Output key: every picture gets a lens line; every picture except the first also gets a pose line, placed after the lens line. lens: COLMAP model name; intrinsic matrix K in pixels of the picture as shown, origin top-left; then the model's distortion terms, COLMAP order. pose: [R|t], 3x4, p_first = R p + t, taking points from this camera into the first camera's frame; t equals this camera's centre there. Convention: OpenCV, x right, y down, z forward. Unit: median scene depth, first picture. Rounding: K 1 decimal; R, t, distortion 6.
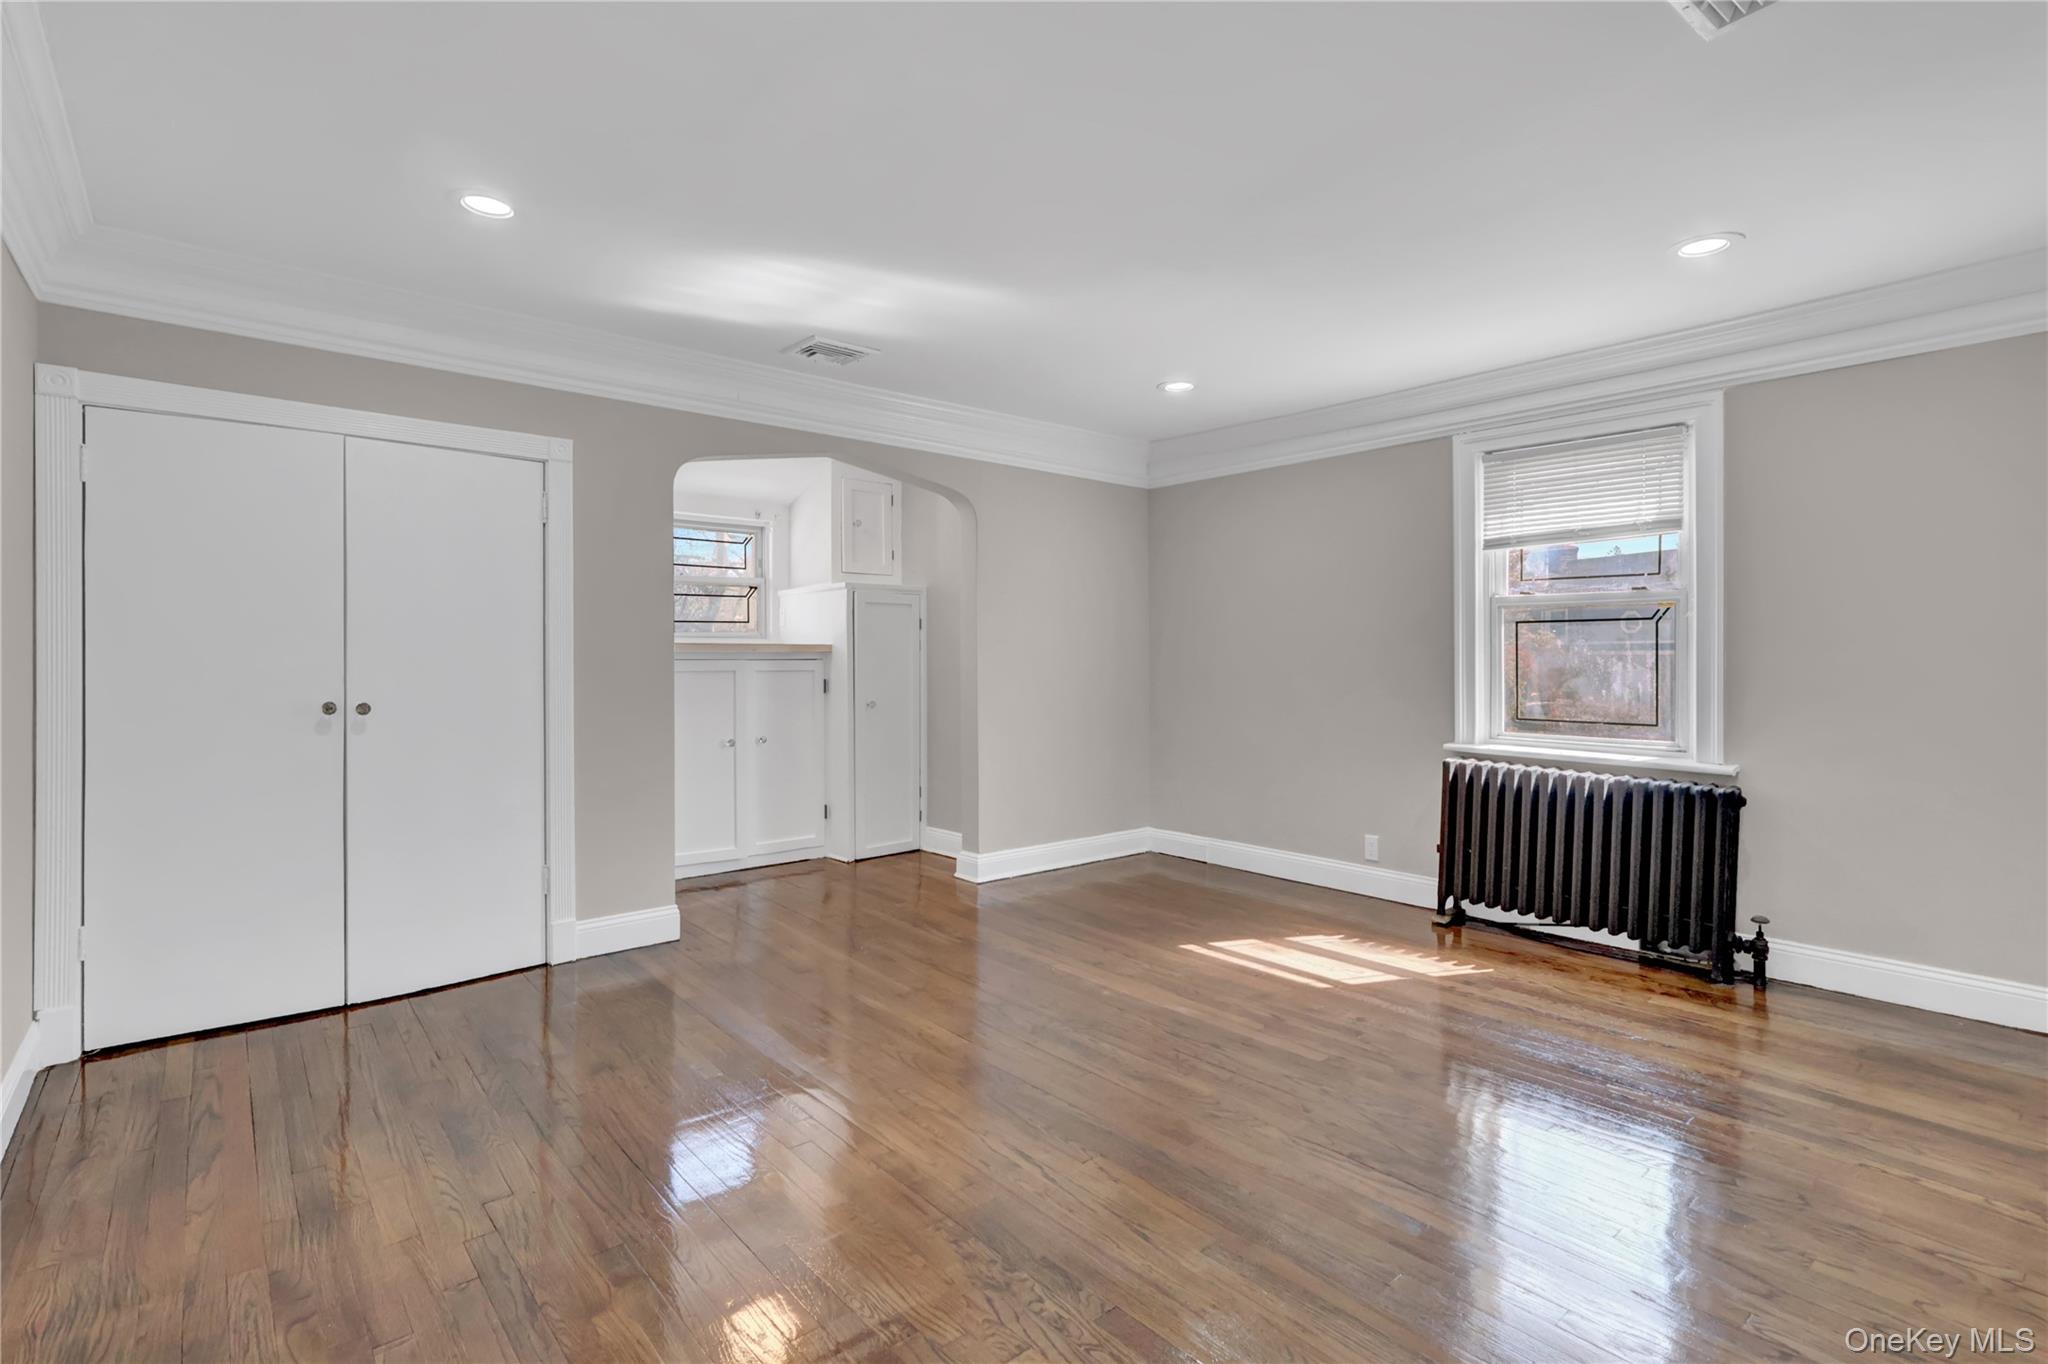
lens RADIAL K [[951.2, 0, 1016.4], [0, 951.2, 672.7], [0, 0, 1]] dist [0.001522, 0.000372]
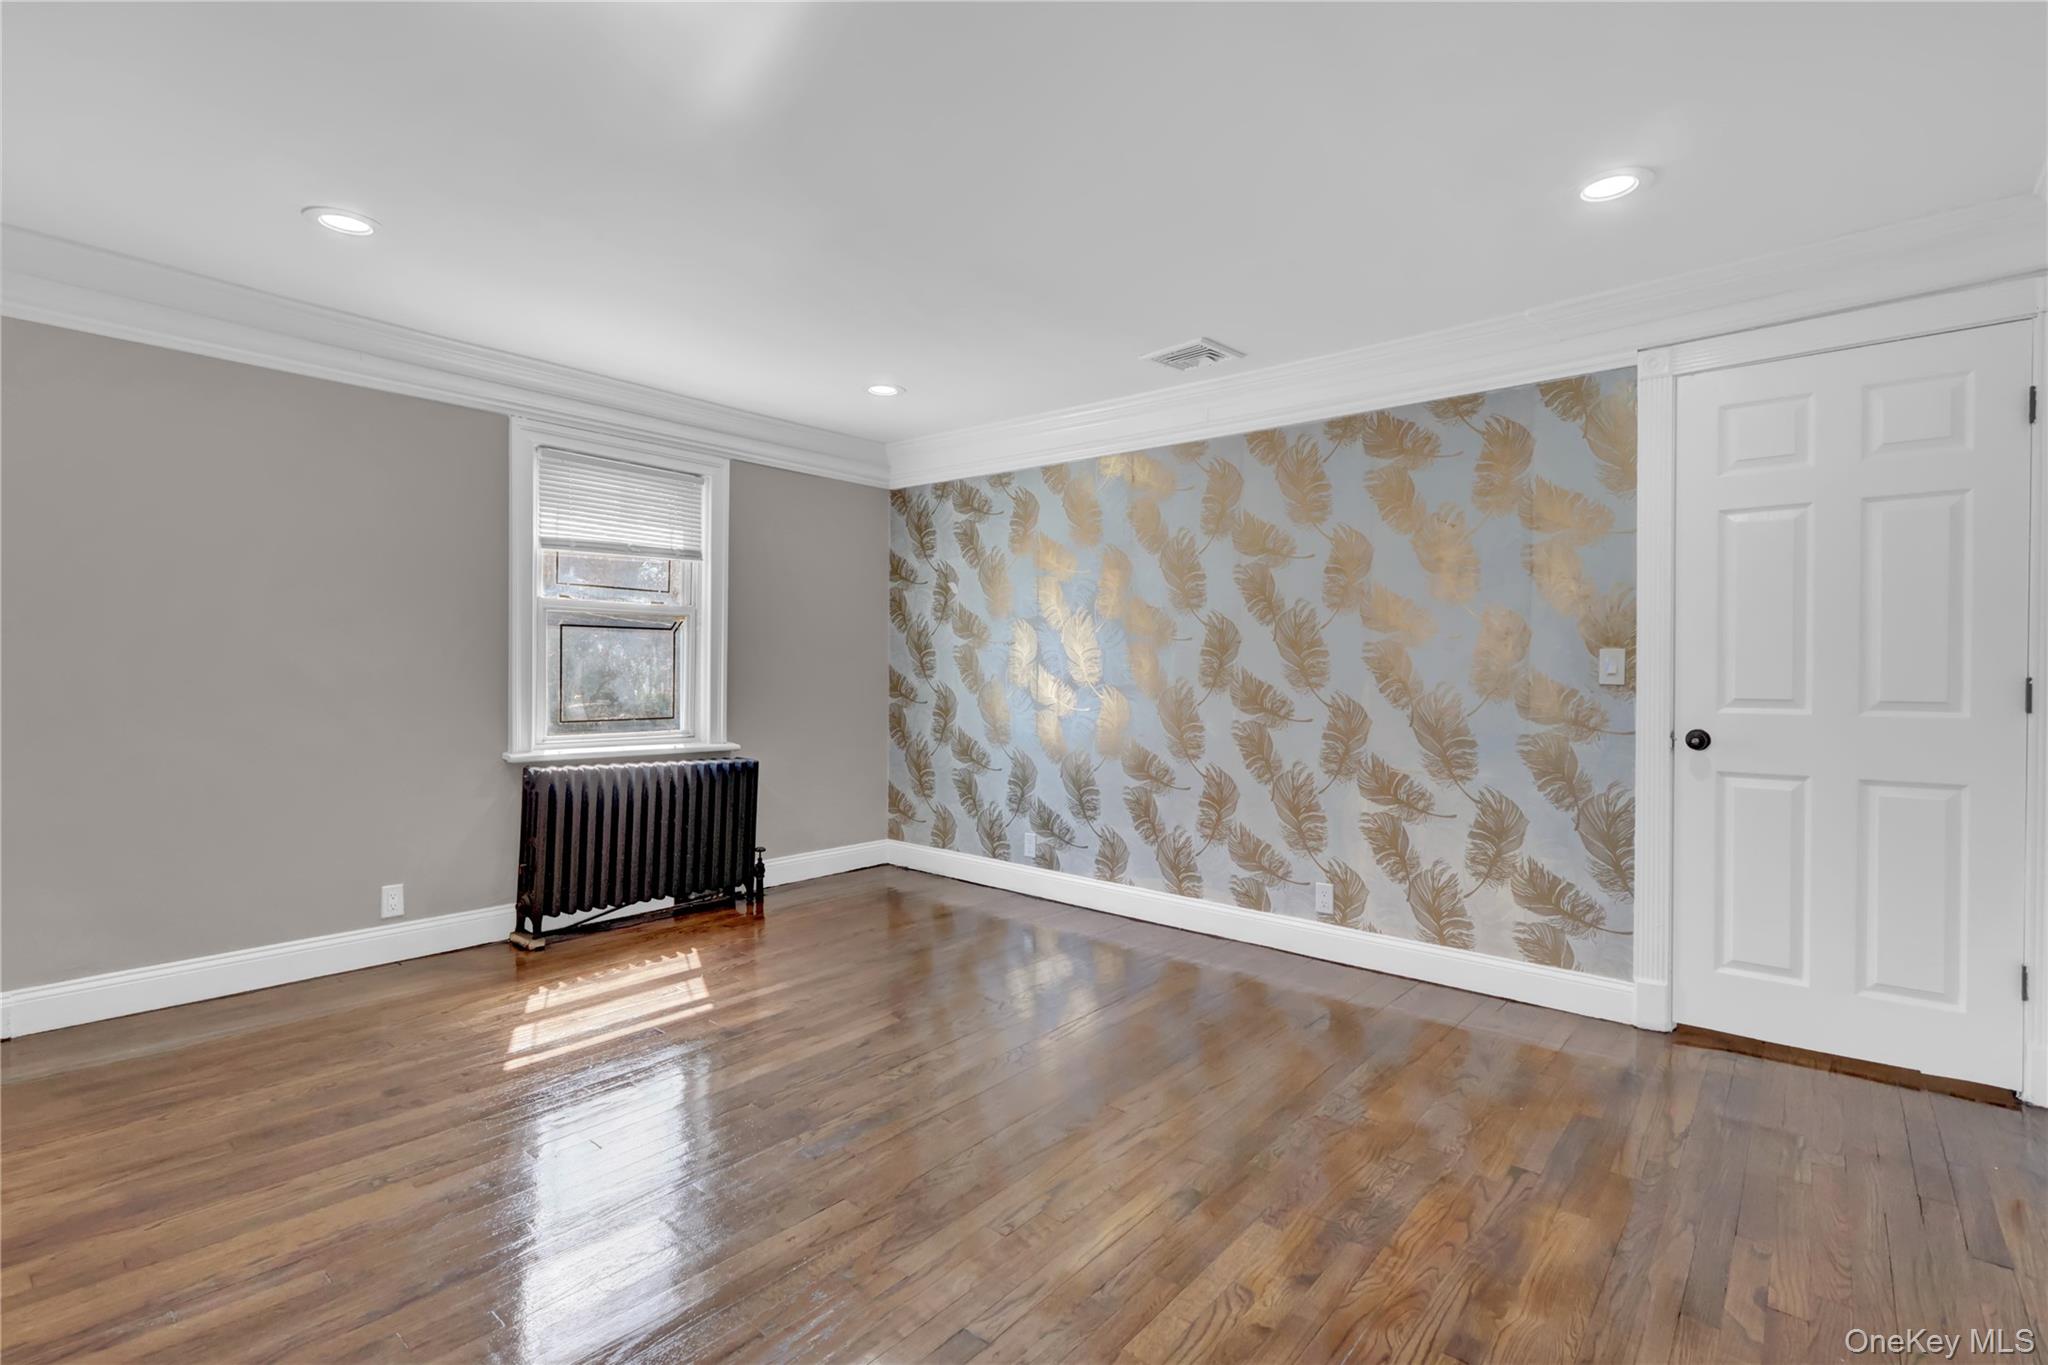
lens RADIAL K [[939.0, 0, 1024.0], [0, 939.0, 682.5], [0, 0, 1]] dist [0.000644, 0.000166]
pose [[-0.146759, -0.016792, 0.989030, -0.557758], [0.006911, 0.999814, 0.018001, -0.007388], [-0.989148, 0.009477, -0.146616, 0.714076]]
